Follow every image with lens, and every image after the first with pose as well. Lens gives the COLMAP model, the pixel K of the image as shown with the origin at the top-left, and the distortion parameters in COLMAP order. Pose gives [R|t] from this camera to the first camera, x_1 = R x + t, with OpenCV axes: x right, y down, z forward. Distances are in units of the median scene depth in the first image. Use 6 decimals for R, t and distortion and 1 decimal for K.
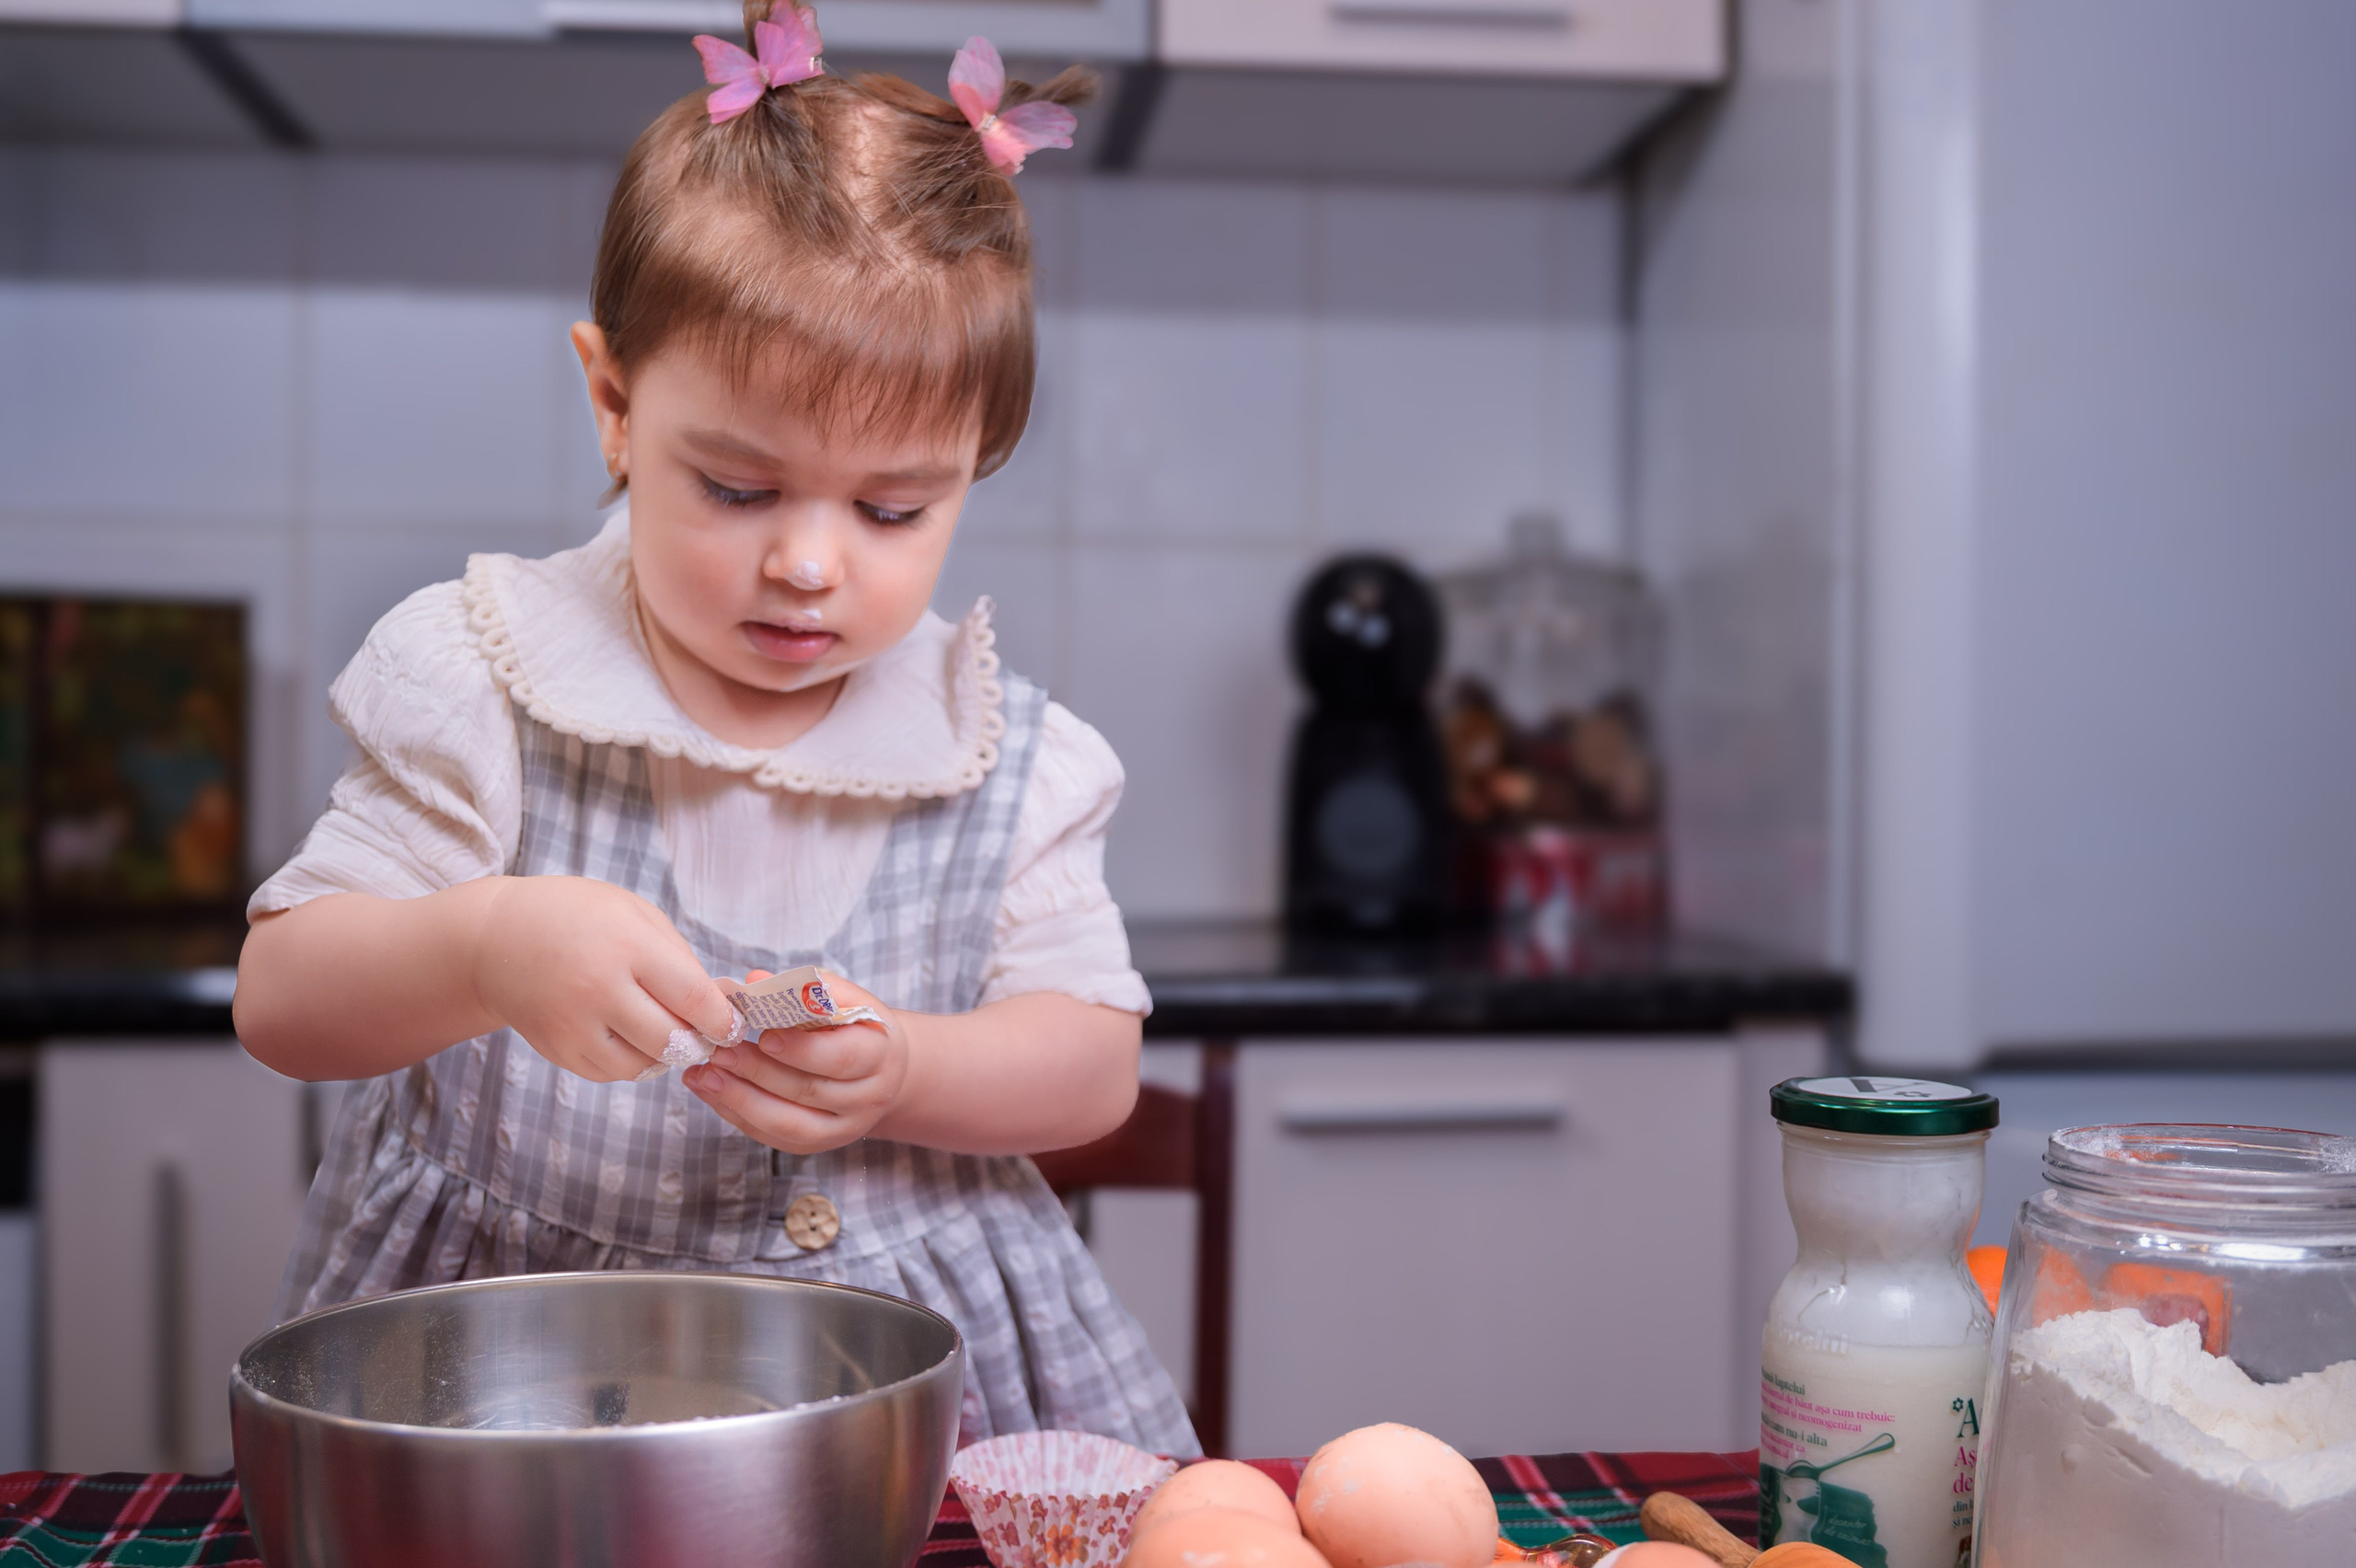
lens RADIAL K [[2578.5, 0, 1170.9], [0, 2578.5, 794.8], [0, 0, 1]] dist [0.000798, 0.006255]
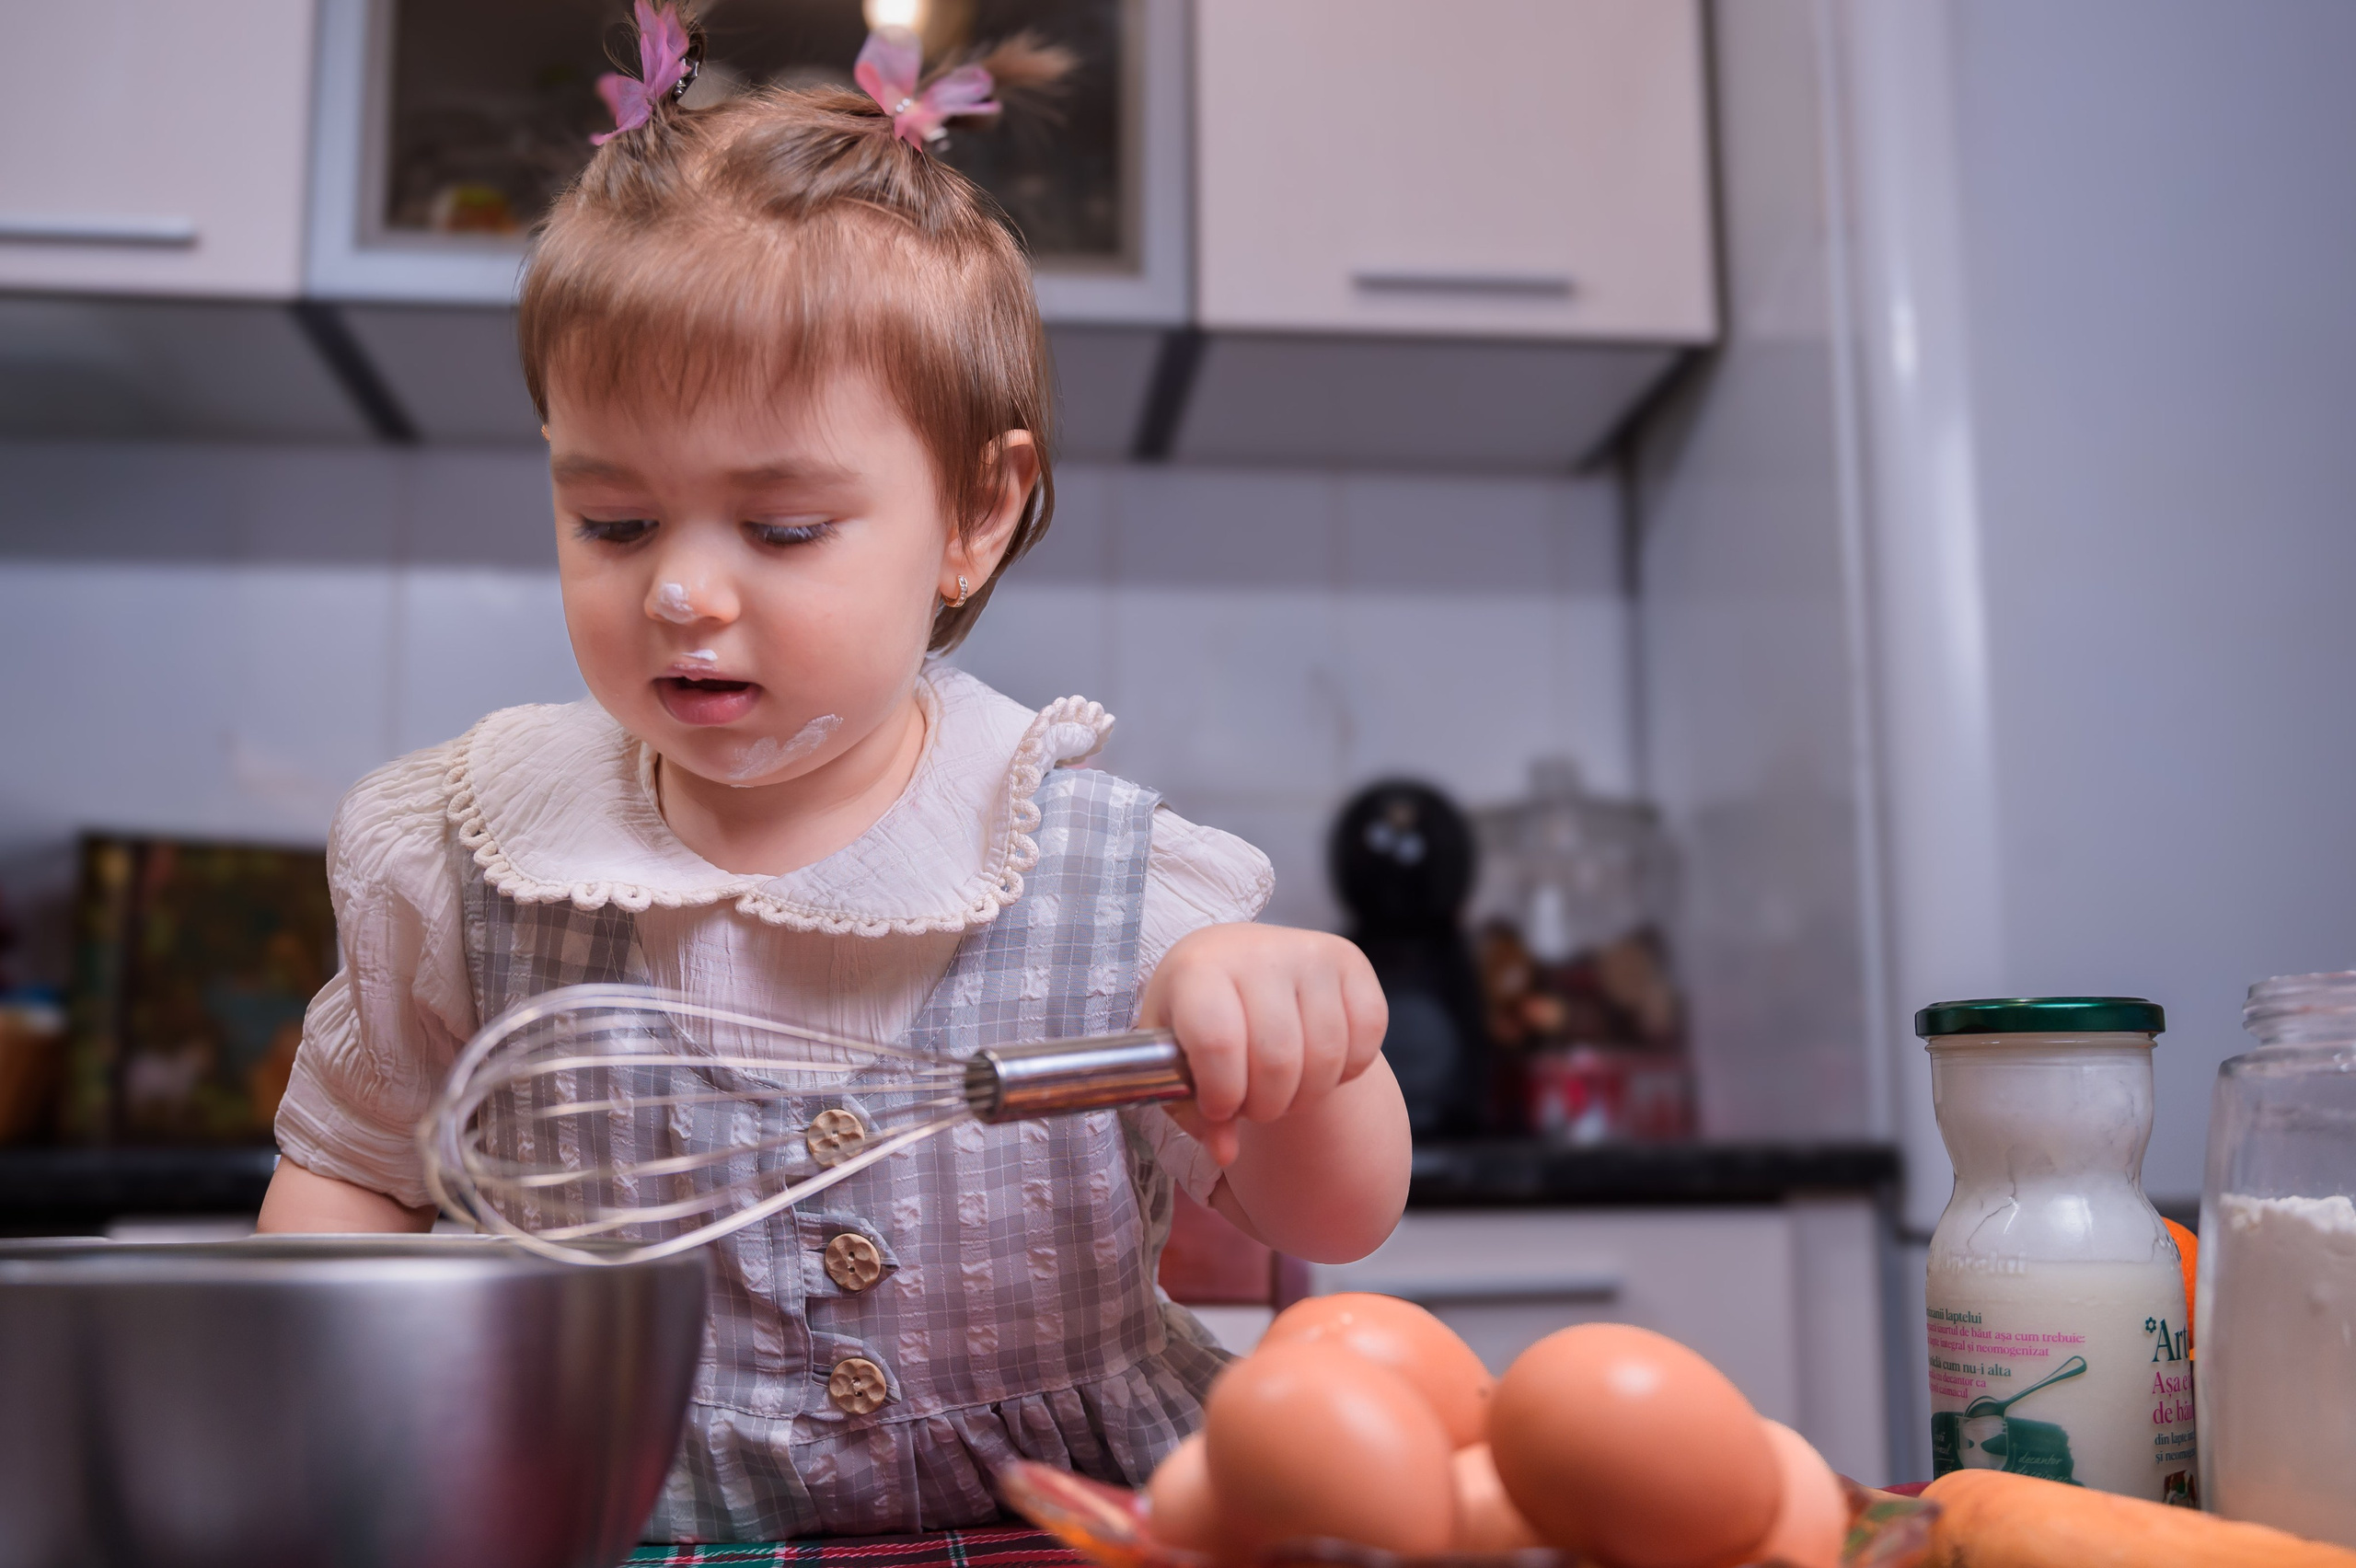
lens RADIAL K [[2367.3, 0, 1182.7], [0, 2367.3, 783.0], [0, 0, 1]] dist [0.000070, 0.002515]
pose [[0.999899, -0.014208, 0.001018, -0.020035], [0.014190, 0.987256, -0.158506, 0.086049], [0.001247, 0.158504, 0.987358, 0.063894]]
